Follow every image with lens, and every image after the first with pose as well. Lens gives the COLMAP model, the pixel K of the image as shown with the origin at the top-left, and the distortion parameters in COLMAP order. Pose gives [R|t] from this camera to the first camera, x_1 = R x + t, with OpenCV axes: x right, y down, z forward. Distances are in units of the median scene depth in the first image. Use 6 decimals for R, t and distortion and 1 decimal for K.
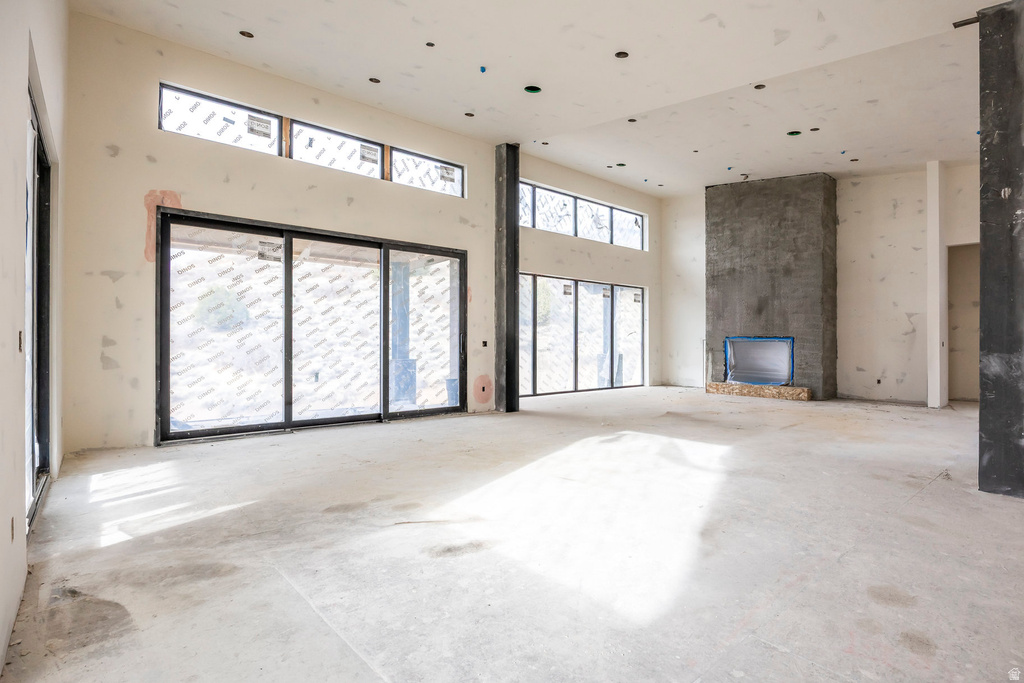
lens RADIAL K [[519.7, 0, 511.7], [0, 519.7, 341.3], [0, 0, 1]] dist [-0.006414, -0.000334]
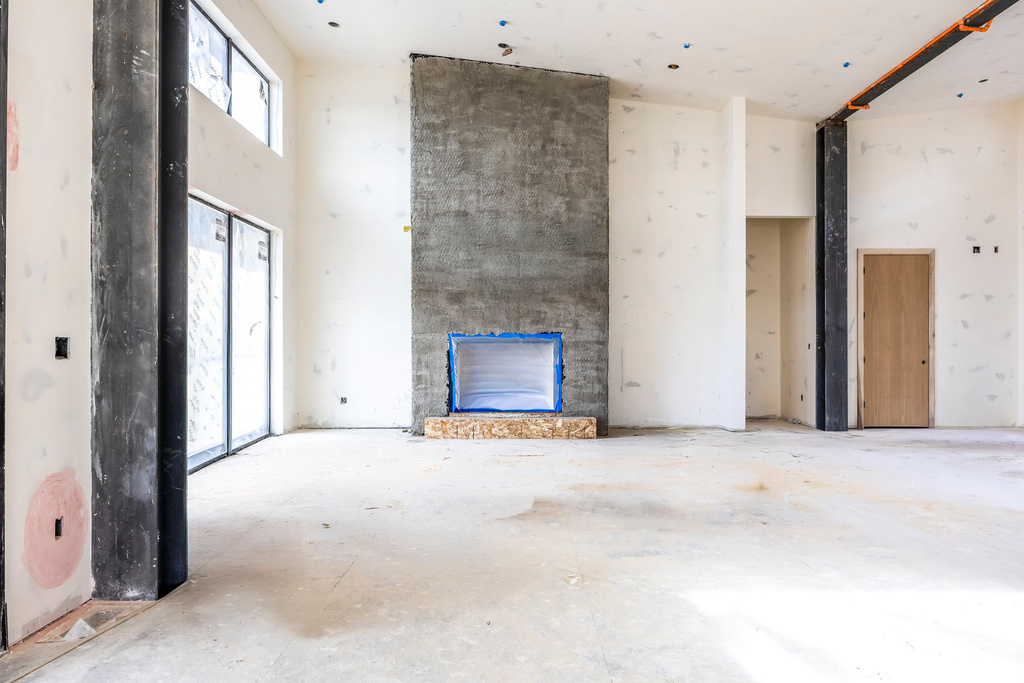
lens RADIAL K [[722.6, 0, 511.7], [0, 722.6, 339.4], [0, 0, 1]] dist [0.000593, -0.000358]
pose [[0.635215, 0.006139, 0.772311, -0.150675], [-0.002307, 0.999979, -0.006051, 0.002051], [-0.772332, 0.002062, 0.635216, 0.495749]]
